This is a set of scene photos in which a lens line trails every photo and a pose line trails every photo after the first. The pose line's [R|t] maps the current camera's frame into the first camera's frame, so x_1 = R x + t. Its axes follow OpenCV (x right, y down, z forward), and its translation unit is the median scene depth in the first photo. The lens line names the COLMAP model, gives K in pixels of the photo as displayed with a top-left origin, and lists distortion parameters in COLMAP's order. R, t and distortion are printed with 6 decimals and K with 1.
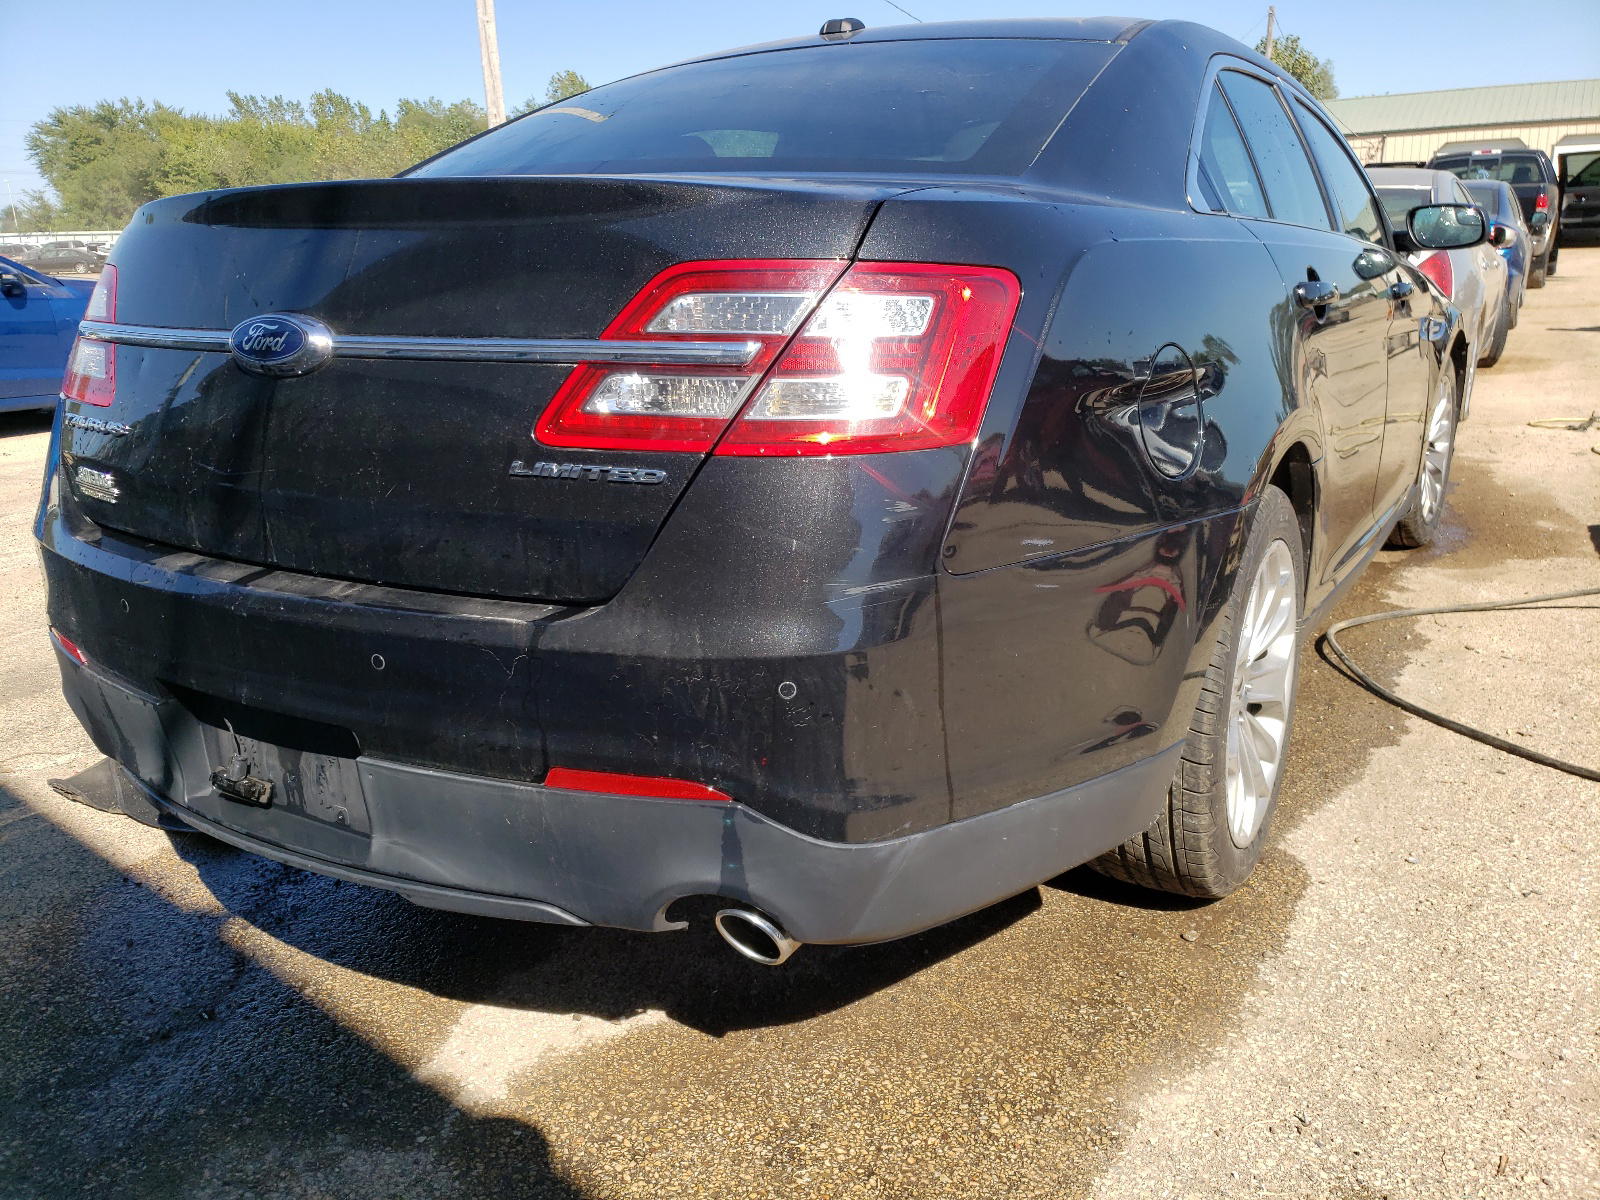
lens RADIAL K [[1196.2, 0, 800.0], [0, 1196.2, 600.0], [0, 0, 1]] dist [-0.006130, 0.030567]
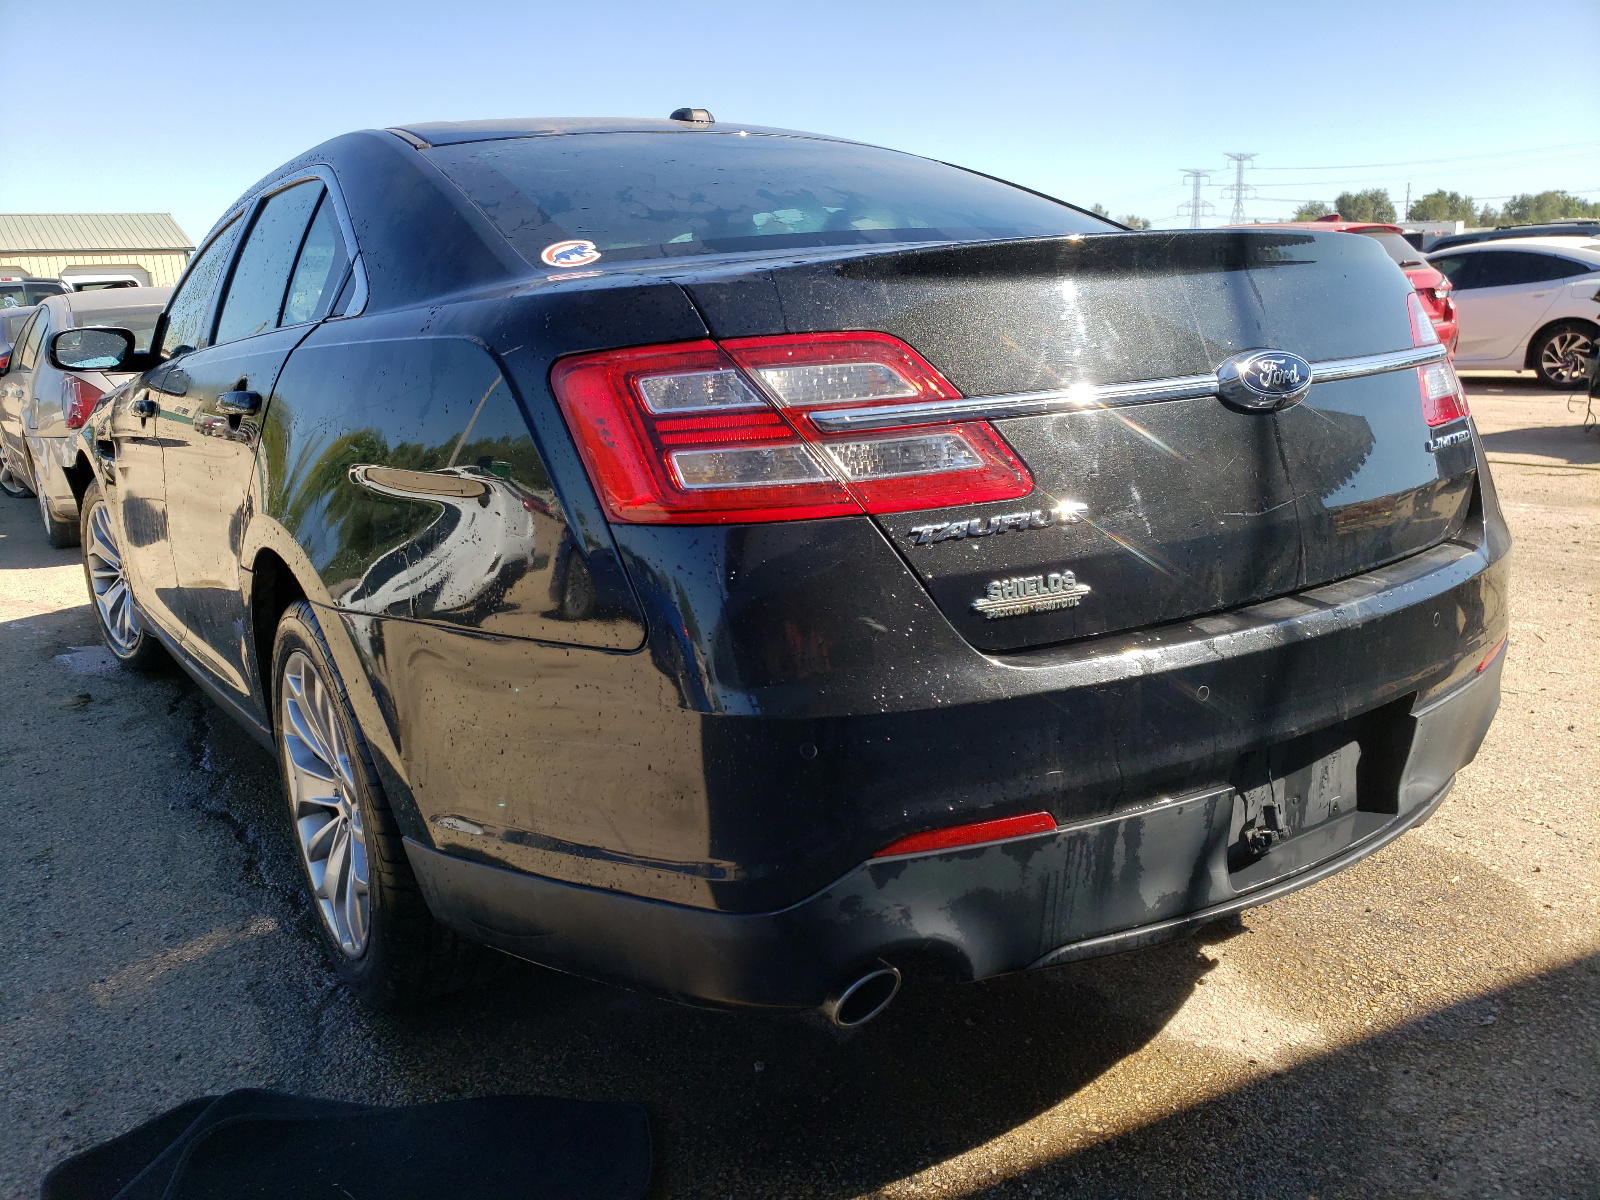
lens RADIAL K [[1196.2, 0, 800.0], [0, 1196.2, 600.0], [0, 0, 1]] dist [-0.006130, 0.030567]
pose [[0.440720, -0.205654, 0.873769, -1.244473], [0.290319, 0.953742, 0.078043, -0.183344], [-0.849400, 0.219277, 0.480038, 0.706693]]
